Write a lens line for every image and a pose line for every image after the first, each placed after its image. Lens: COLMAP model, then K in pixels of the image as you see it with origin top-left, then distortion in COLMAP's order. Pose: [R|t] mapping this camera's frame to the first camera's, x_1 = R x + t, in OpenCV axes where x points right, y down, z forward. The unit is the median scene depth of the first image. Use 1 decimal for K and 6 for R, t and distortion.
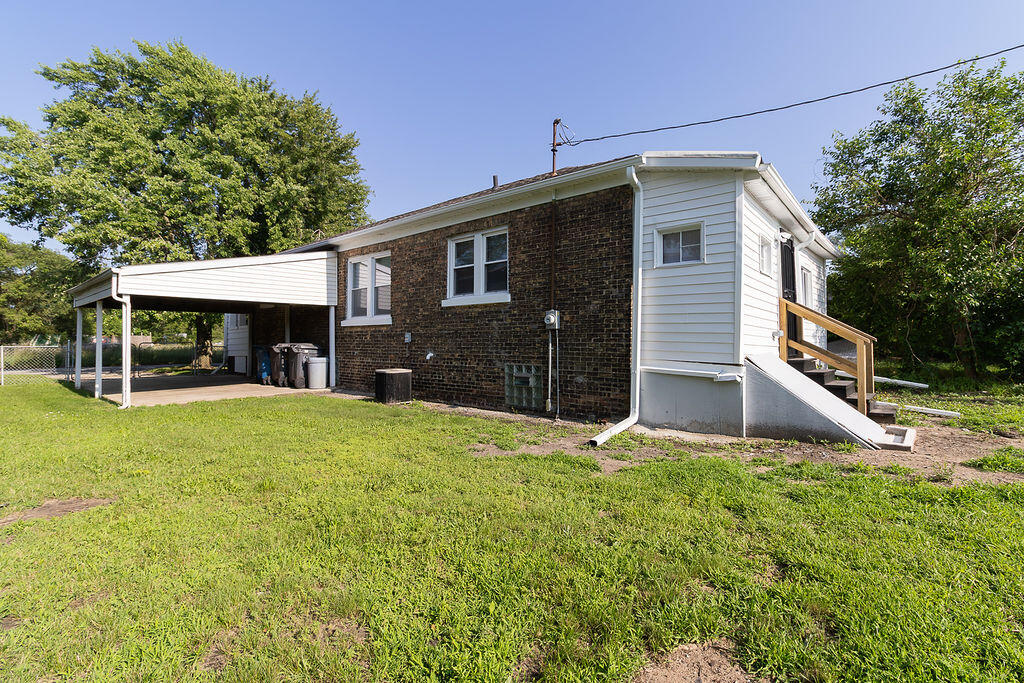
lens RADIAL K [[458.6, 0, 508.7], [0, 458.6, 337.1], [0, 0, 1]] dist [0.014239, -0.008906]
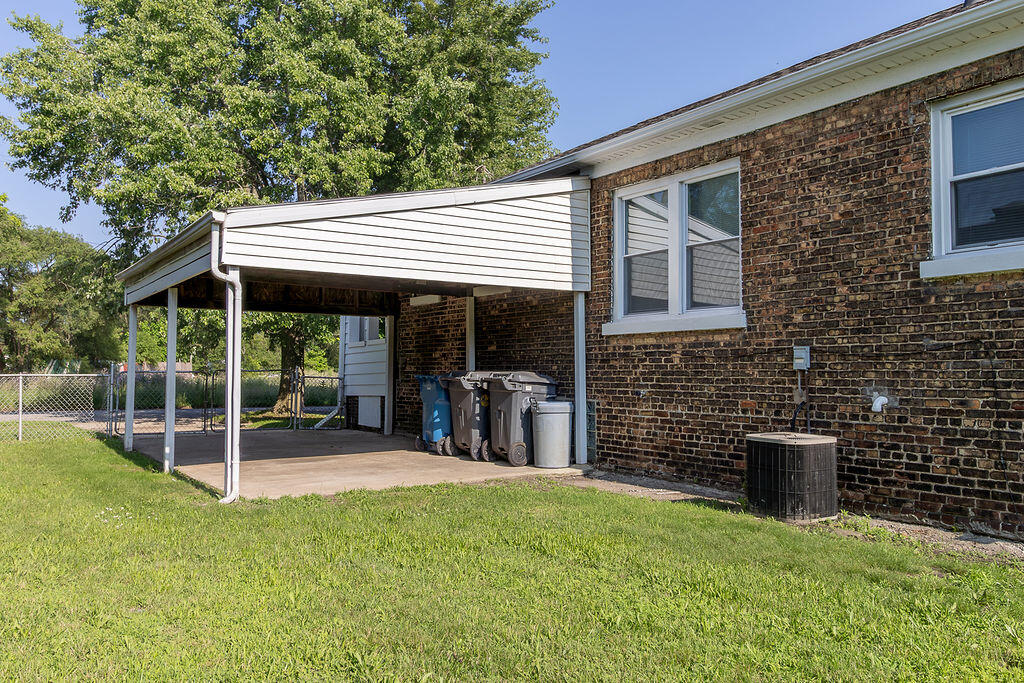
lens RADIAL K [[791.3, 0, 512.0], [0, 791.3, 341.5], [0, 0, 1]] dist [-0.005454, -0.002109]
pose [[0.964621, -0.004223, -0.263606, -0.232528], [-0.004347, 0.999481, -0.031918, 0.008488], [0.263604, 0.031935, 0.964102, 0.195640]]
